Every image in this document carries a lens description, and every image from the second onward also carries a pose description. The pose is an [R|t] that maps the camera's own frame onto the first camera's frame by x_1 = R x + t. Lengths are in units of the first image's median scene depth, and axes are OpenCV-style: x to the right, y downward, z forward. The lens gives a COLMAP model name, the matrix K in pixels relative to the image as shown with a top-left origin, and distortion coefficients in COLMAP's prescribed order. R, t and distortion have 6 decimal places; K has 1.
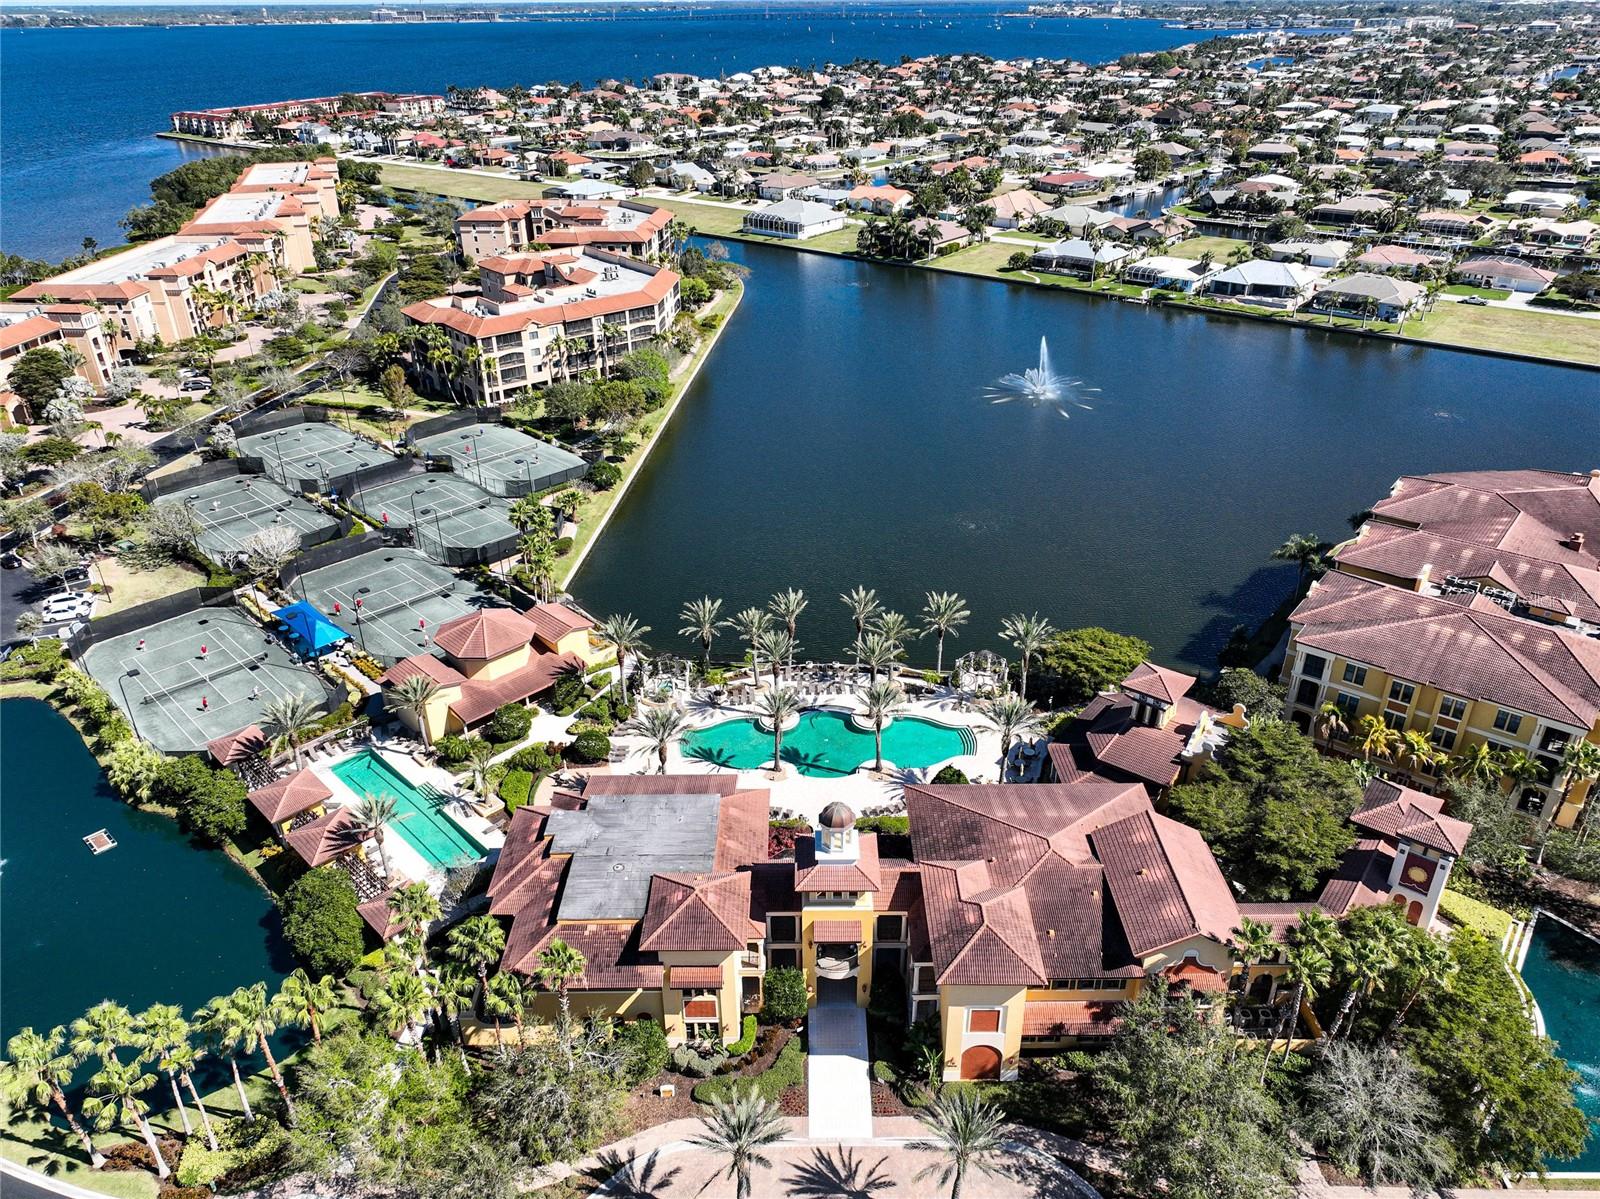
lens RADIAL K [[1127.5, 0, 800.0], [0, 1127.5, 599.5], [0, 0, 1]] dist [-0.003965, 0.016752]
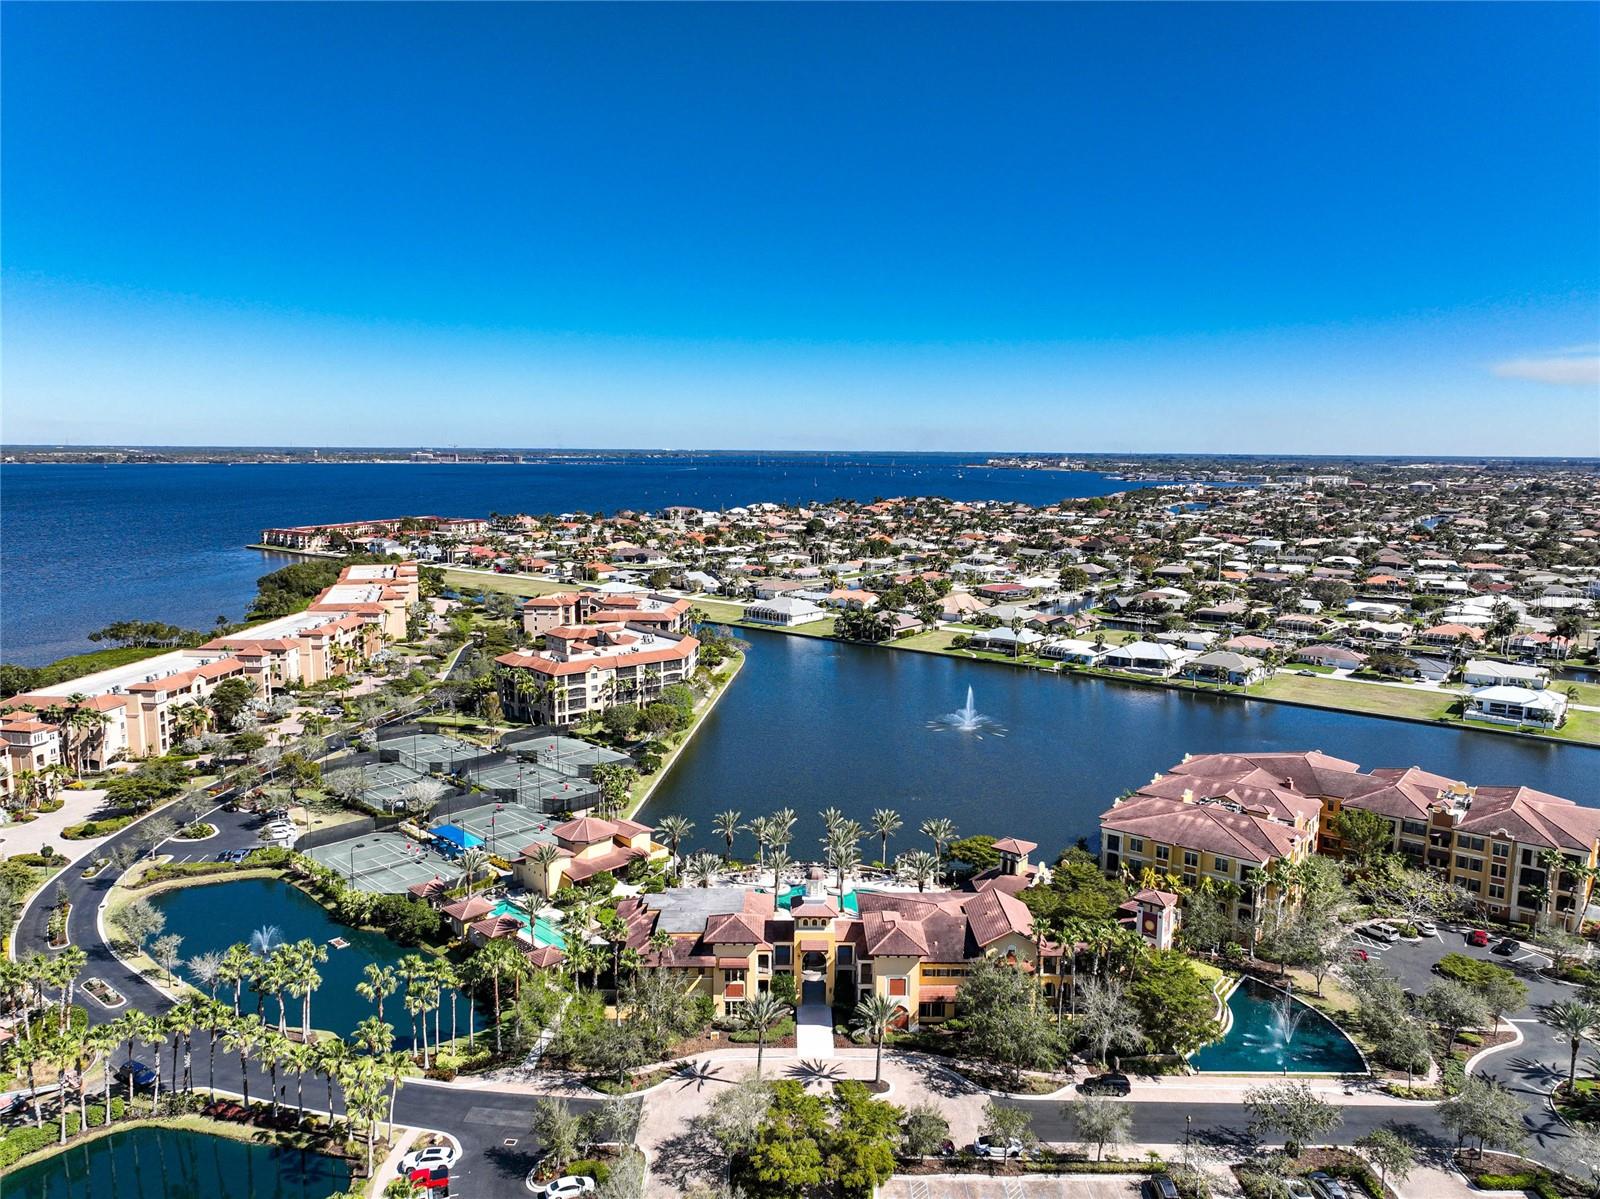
lens RADIAL K [[1116.7, 0, 800.0], [0, 1116.7, 599.5], [0, 0, 1]] dist [0.027746, -0.076976]
pose [[0.999777, 0.016398, 0.013341, -0.007222], [-0.010706, 0.936955, -0.349285, 0.137102], [-0.018227, 0.349064, 0.936921, -0.278611]]
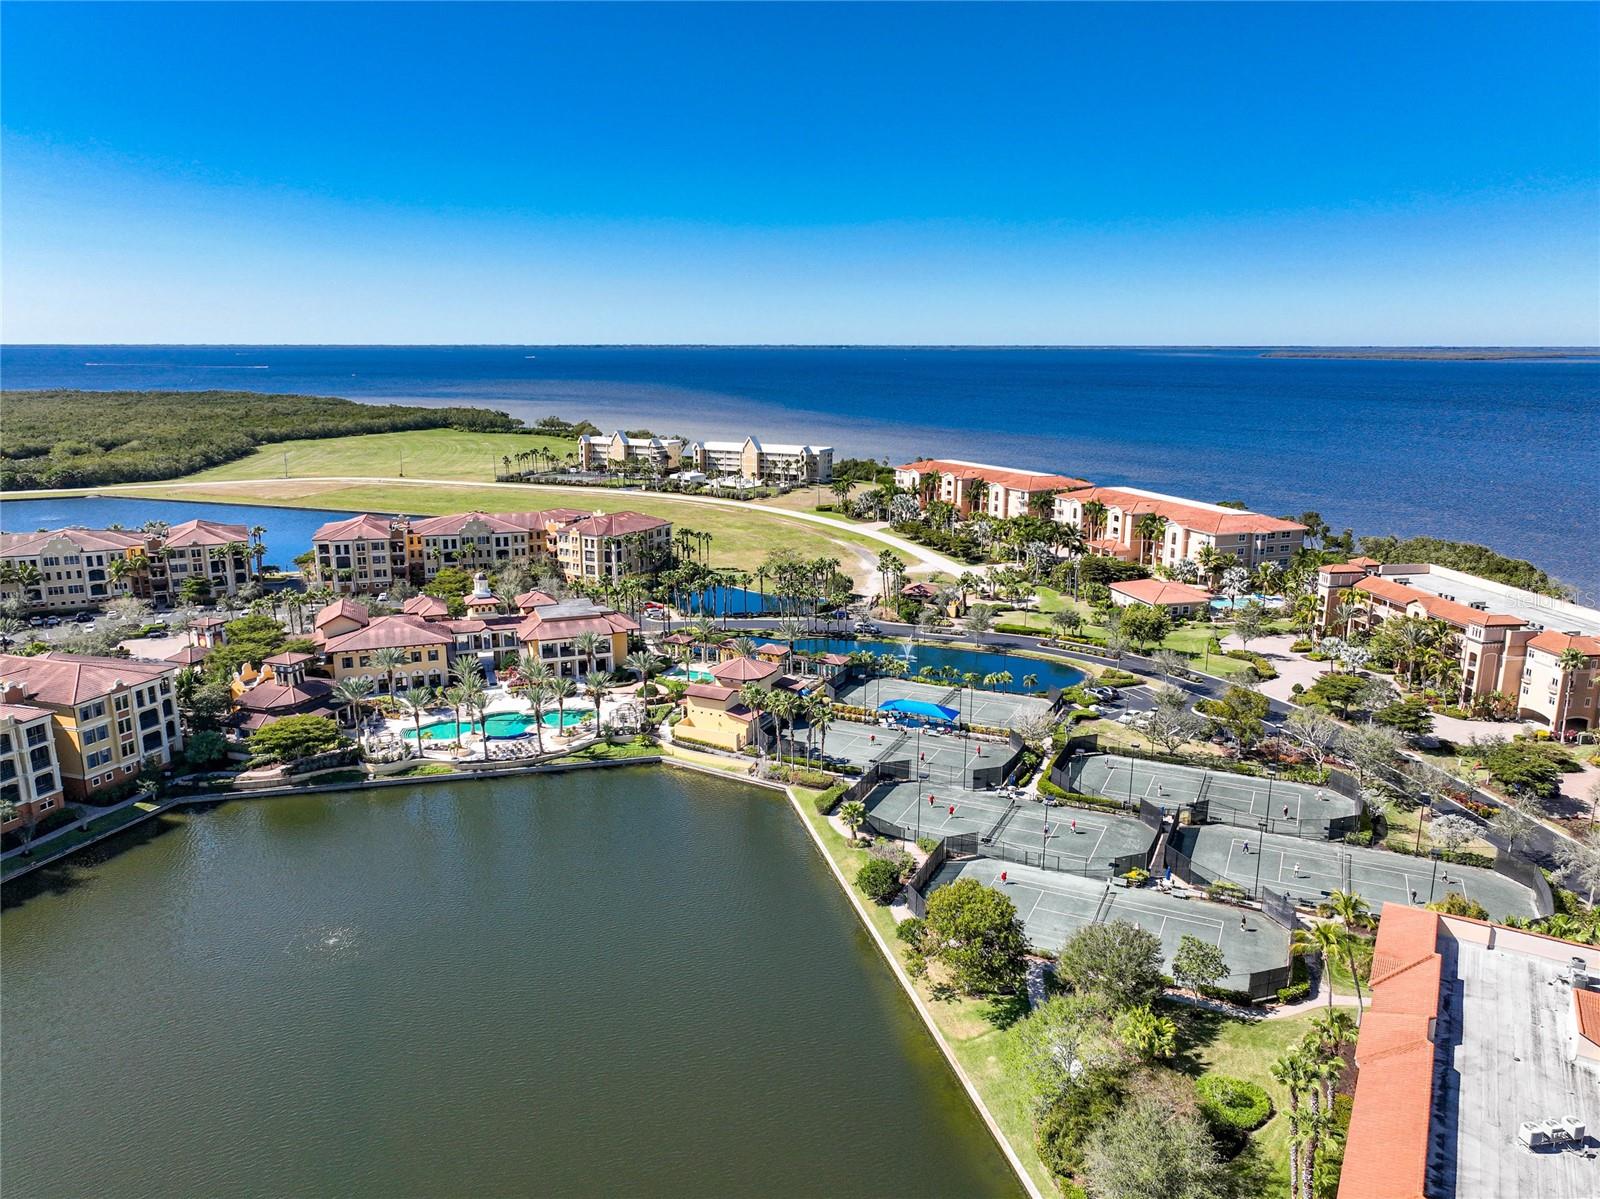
lens RADIAL K [[1125.8, 0, 800.0], [0, 1125.8, 599.5], [0, 0, 1]] dist [0.006103, 0.004157]
pose [[-0.939689, 0.086008, -0.331039, 0.067614], [-0.154269, 0.757245, 0.634650, -0.518016], [0.305262, 0.647443, -0.698307, 1.044270]]
